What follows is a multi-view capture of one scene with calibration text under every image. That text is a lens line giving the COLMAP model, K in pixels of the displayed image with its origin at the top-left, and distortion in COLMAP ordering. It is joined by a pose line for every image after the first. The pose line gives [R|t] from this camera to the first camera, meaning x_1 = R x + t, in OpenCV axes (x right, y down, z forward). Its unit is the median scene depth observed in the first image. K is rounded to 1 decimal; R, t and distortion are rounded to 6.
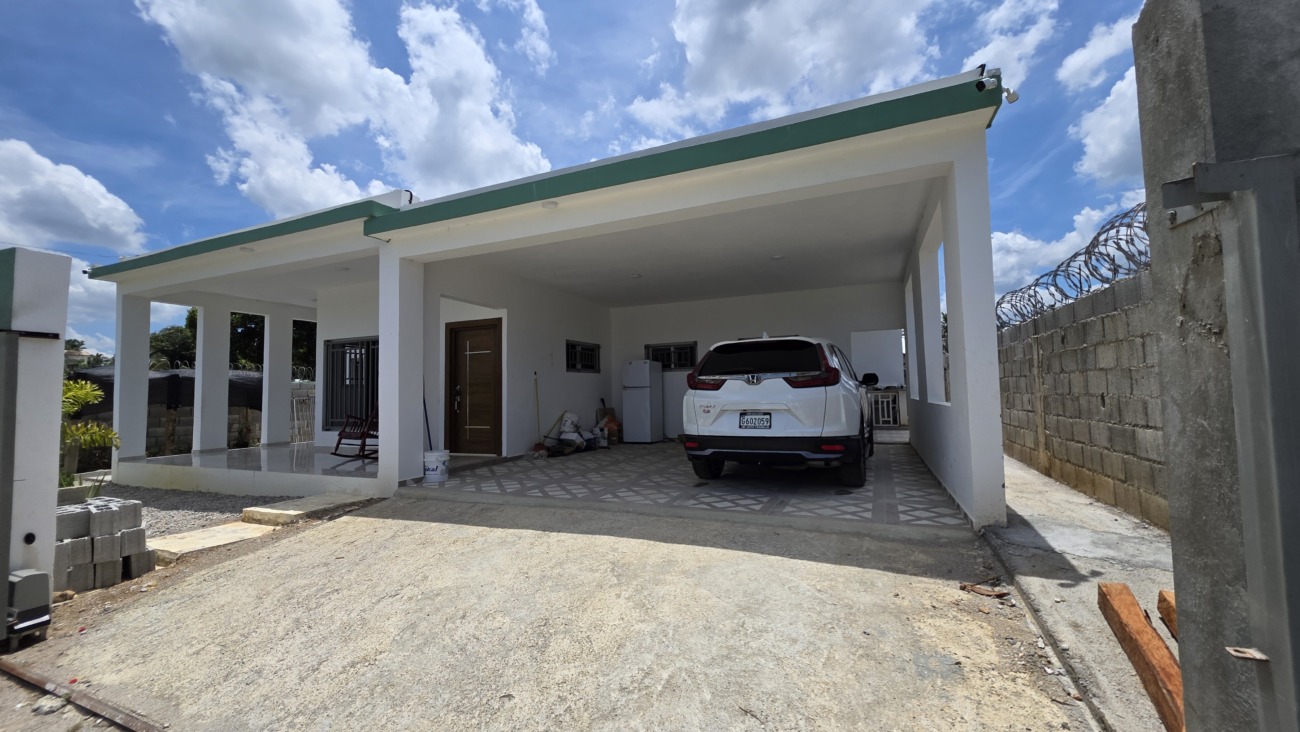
lens RADIAL K [[523.3, 0, 643.7], [0, 523.3, 364.9], [0, 0, 1]] dist [0.000309, 0.000028]
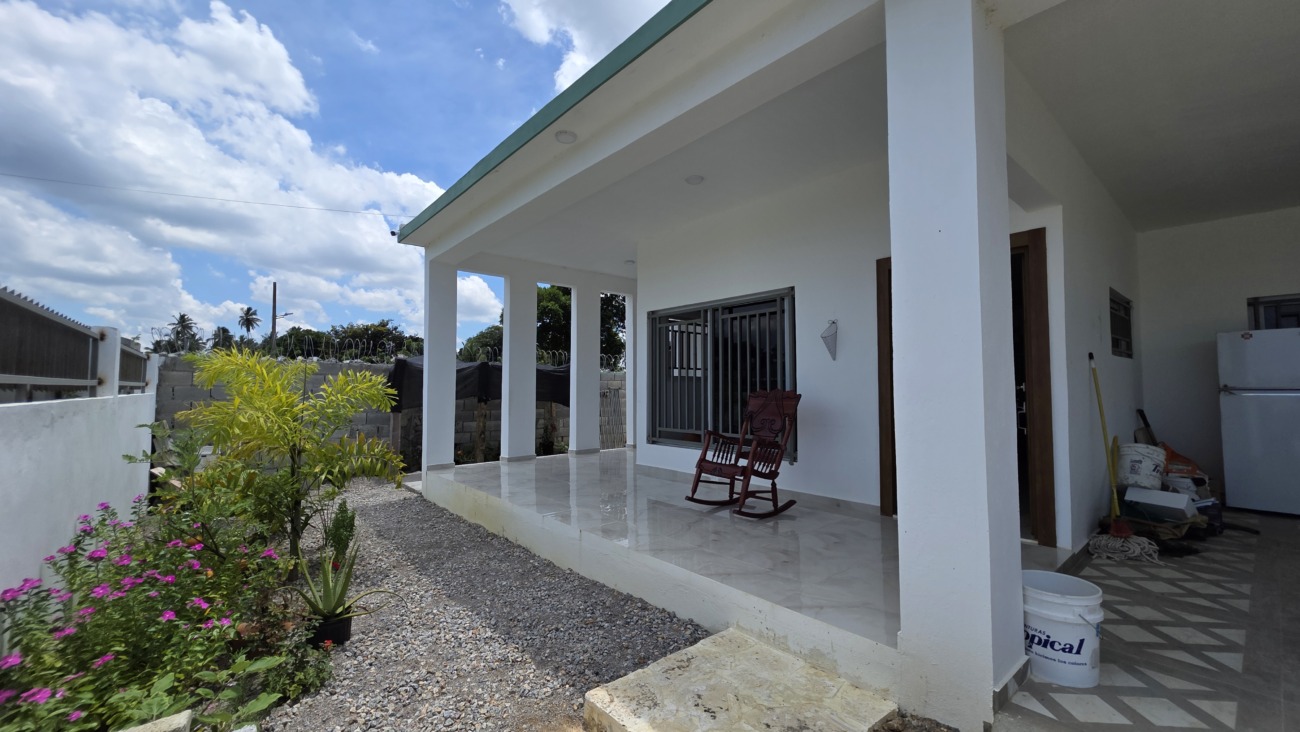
lens RADIAL K [[523.3, 0, 640.2], [0, 523.3, 363.6], [0, 0, 1]] dist [0.000309, 0.000028]
pose [[0.895103, 0.000708, -0.445860, -0.379463], [0.005452, 0.999907, 0.012534, 0.015567], [0.445827, -0.013650, 0.895015, 0.459824]]
